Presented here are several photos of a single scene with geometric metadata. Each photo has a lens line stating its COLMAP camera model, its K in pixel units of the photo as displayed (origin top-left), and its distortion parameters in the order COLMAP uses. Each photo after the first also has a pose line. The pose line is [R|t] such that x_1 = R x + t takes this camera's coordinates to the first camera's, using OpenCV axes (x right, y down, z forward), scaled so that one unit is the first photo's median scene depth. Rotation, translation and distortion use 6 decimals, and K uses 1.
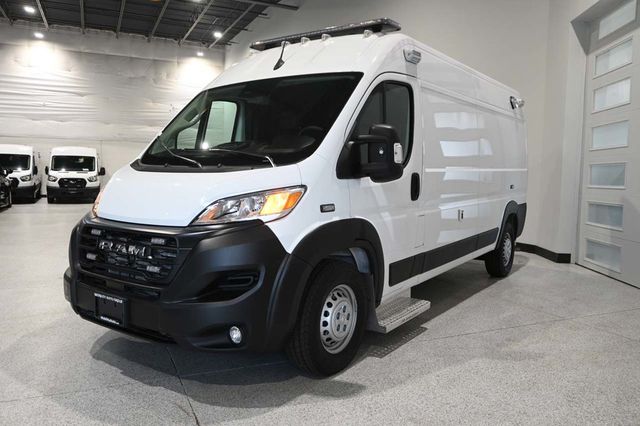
lens RADIAL K [[493.0, 0, 320.0], [0, 493.0, 213.0], [0, 0, 1]] dist [-0.006031, -0.004645]
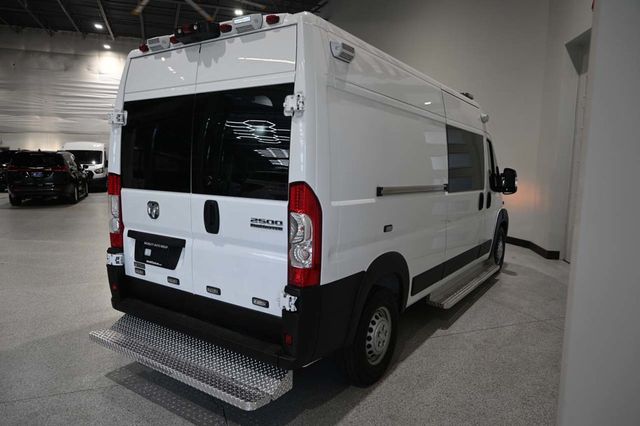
lens RADIAL K [[435.3, 0, 320.0], [0, 435.3, 213.0], [0, 0, 1]] dist [-0.006696, -0.003414]
pose [[0.997350, 0.005300, -0.072561, 0.032938], [-0.001479, 0.998614, 0.052612, -0.064499], [0.072739, -0.052365, 0.995975, -0.039755]]
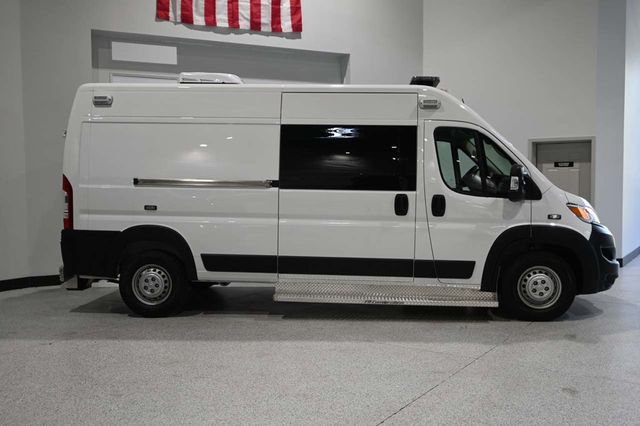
lens RADIAL K [[624.9, 0, 320.0], [0, 624.9, 213.0], [0, 0, 1]] dist [-0.007853, -0.004194]
pose [[-0.502922, -0.056728, 0.862468, -0.884306], [0.057817, 0.993401, 0.099054, -0.143500], [-0.862396, 0.099682, -0.496324, 1.414910]]
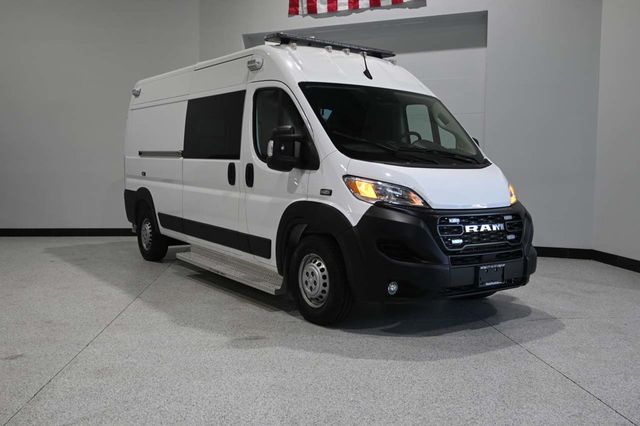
lens RADIAL K [[593.0, 0, 320.0], [0, 593.0, 213.0], [0, 0, 1]] dist [-0.010548, 0.000800]
pose [[0.341076, -0.079039, 0.936707, -0.902054], [0.060914, 0.996223, 0.061881, -0.040712], [-0.938060, 0.035952, 0.344602, 0.391140]]
